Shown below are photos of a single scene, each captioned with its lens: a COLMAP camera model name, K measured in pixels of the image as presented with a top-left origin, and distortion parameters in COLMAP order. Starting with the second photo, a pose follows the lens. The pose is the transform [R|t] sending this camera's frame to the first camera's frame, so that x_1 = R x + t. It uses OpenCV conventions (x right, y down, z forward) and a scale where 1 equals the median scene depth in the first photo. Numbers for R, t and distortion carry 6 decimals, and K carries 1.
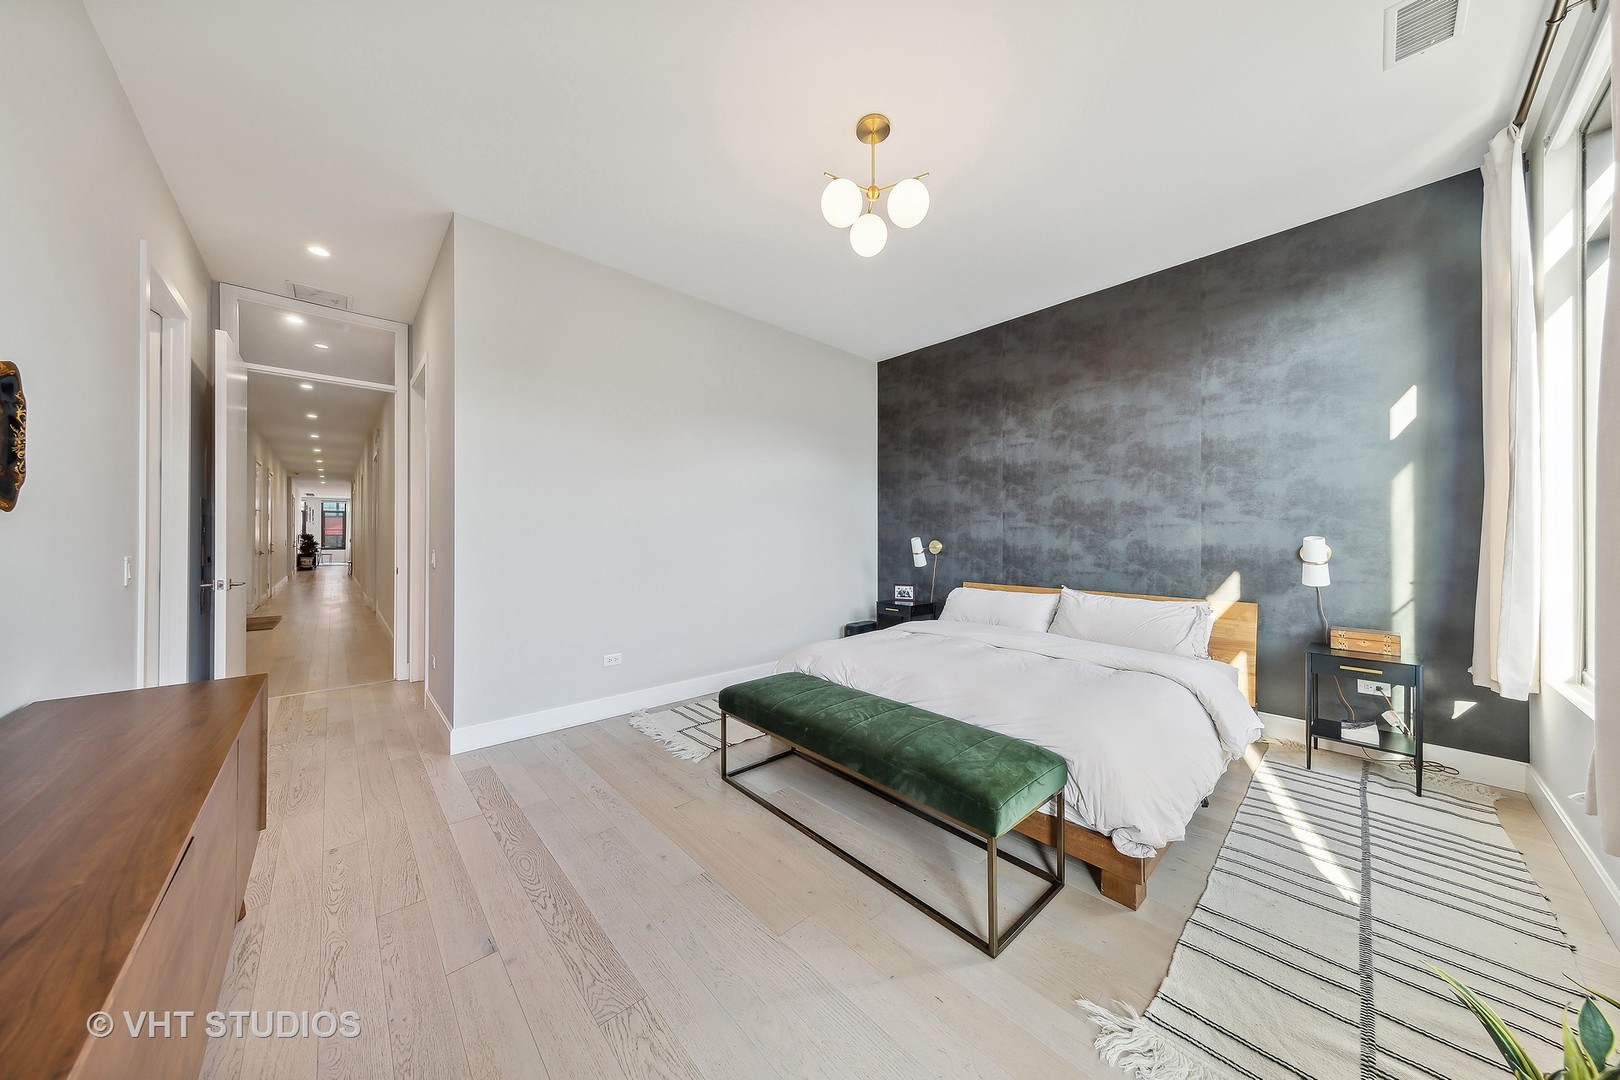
lens RADIAL K [[518.7, 0, 812.6], [0, 518.7, 539.4], [0, 0, 1]] dist [0.006043, -0.000226]
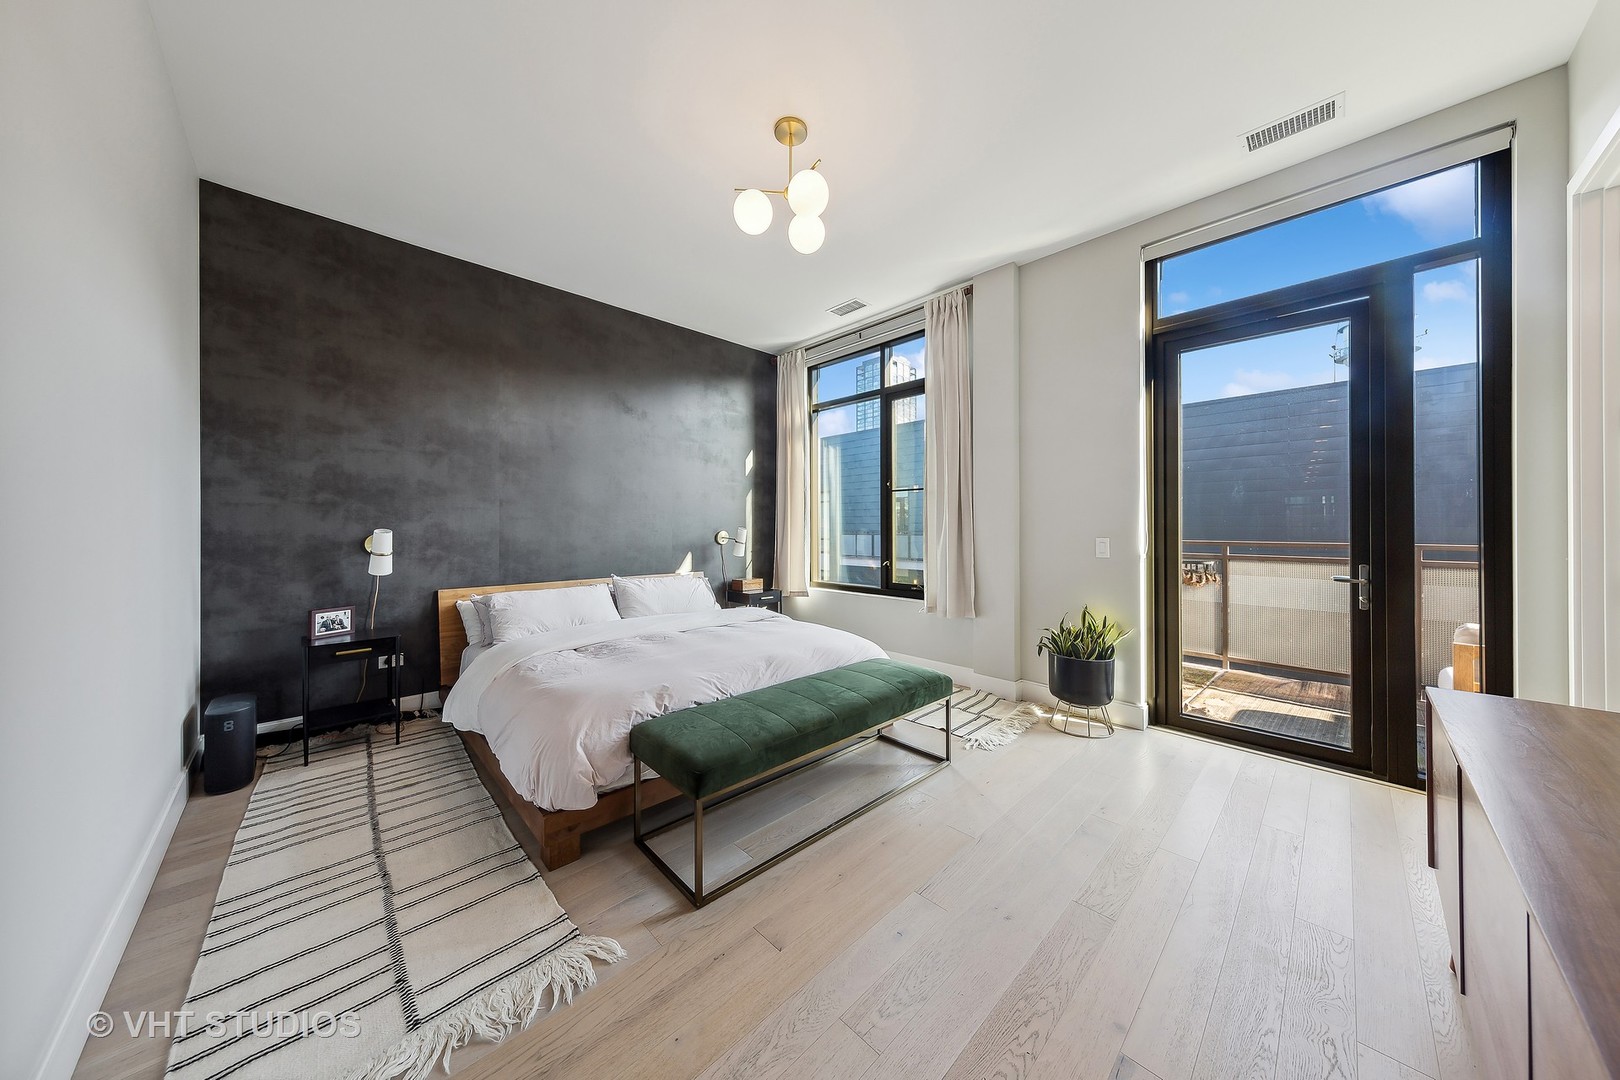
lens RADIAL K [[518.7, 0, 813.5], [0, 518.7, 529.1], [0, 0, 1]] dist [0.006043, -0.000226]
pose [[-0.031826, -0.001862, 0.999492, -0.465366], [0.007220, 0.999972, 0.002092, -0.001538], [-0.999467, 0.007282, -0.031812, 0.501698]]
